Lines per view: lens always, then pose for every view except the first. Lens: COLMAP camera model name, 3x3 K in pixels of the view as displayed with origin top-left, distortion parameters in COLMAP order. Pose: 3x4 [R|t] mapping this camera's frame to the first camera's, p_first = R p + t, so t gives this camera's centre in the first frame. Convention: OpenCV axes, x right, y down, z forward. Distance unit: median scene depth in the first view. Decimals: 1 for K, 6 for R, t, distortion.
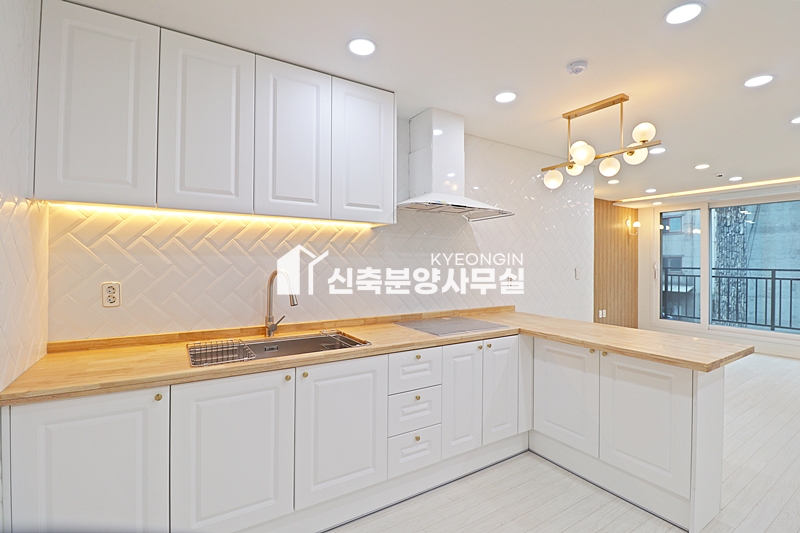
lens RADIAL K [[372.1, 0, 402.0], [0, 372.1, 259.9], [0, 0, 1]] dist [-0.002326, -0.012270]
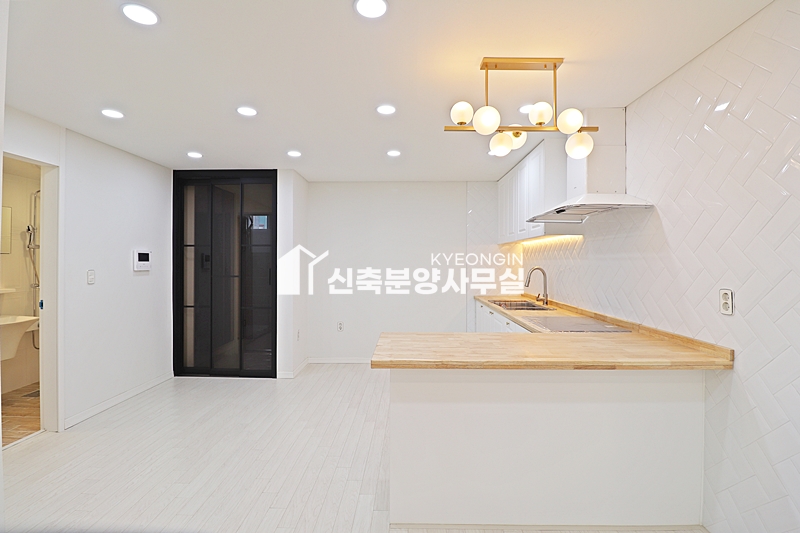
lens RADIAL K [[372.1, 0, 396.9], [0, 372.1, 256.9], [0, 0, 1]] dist [-0.002326, -0.012270]
pose [[-0.561947, -0.018631, -0.826963, 1.348576], [-0.002068, 0.999775, -0.021120, 0.012028], [0.827171, -0.010158, -0.561859, 1.259416]]
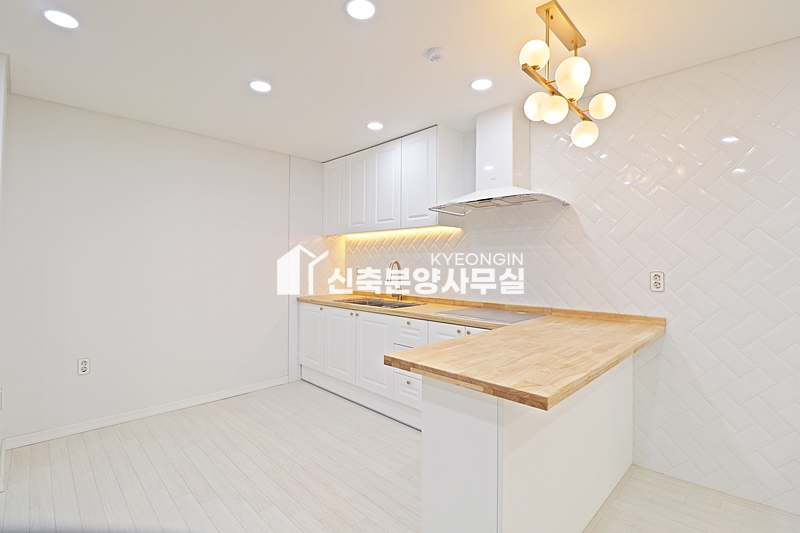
lens RADIAL K [[372.1, 0, 400.8], [0, 372.1, 259.4], [0, 0, 1]] dist [-0.002326, -0.012270]
pose [[0.222277, -0.017602, -0.974825, 1.160912], [0.001796, 0.999843, -0.017644, 0.042308], [0.974982, 0.002171, 0.222274, 0.560302]]
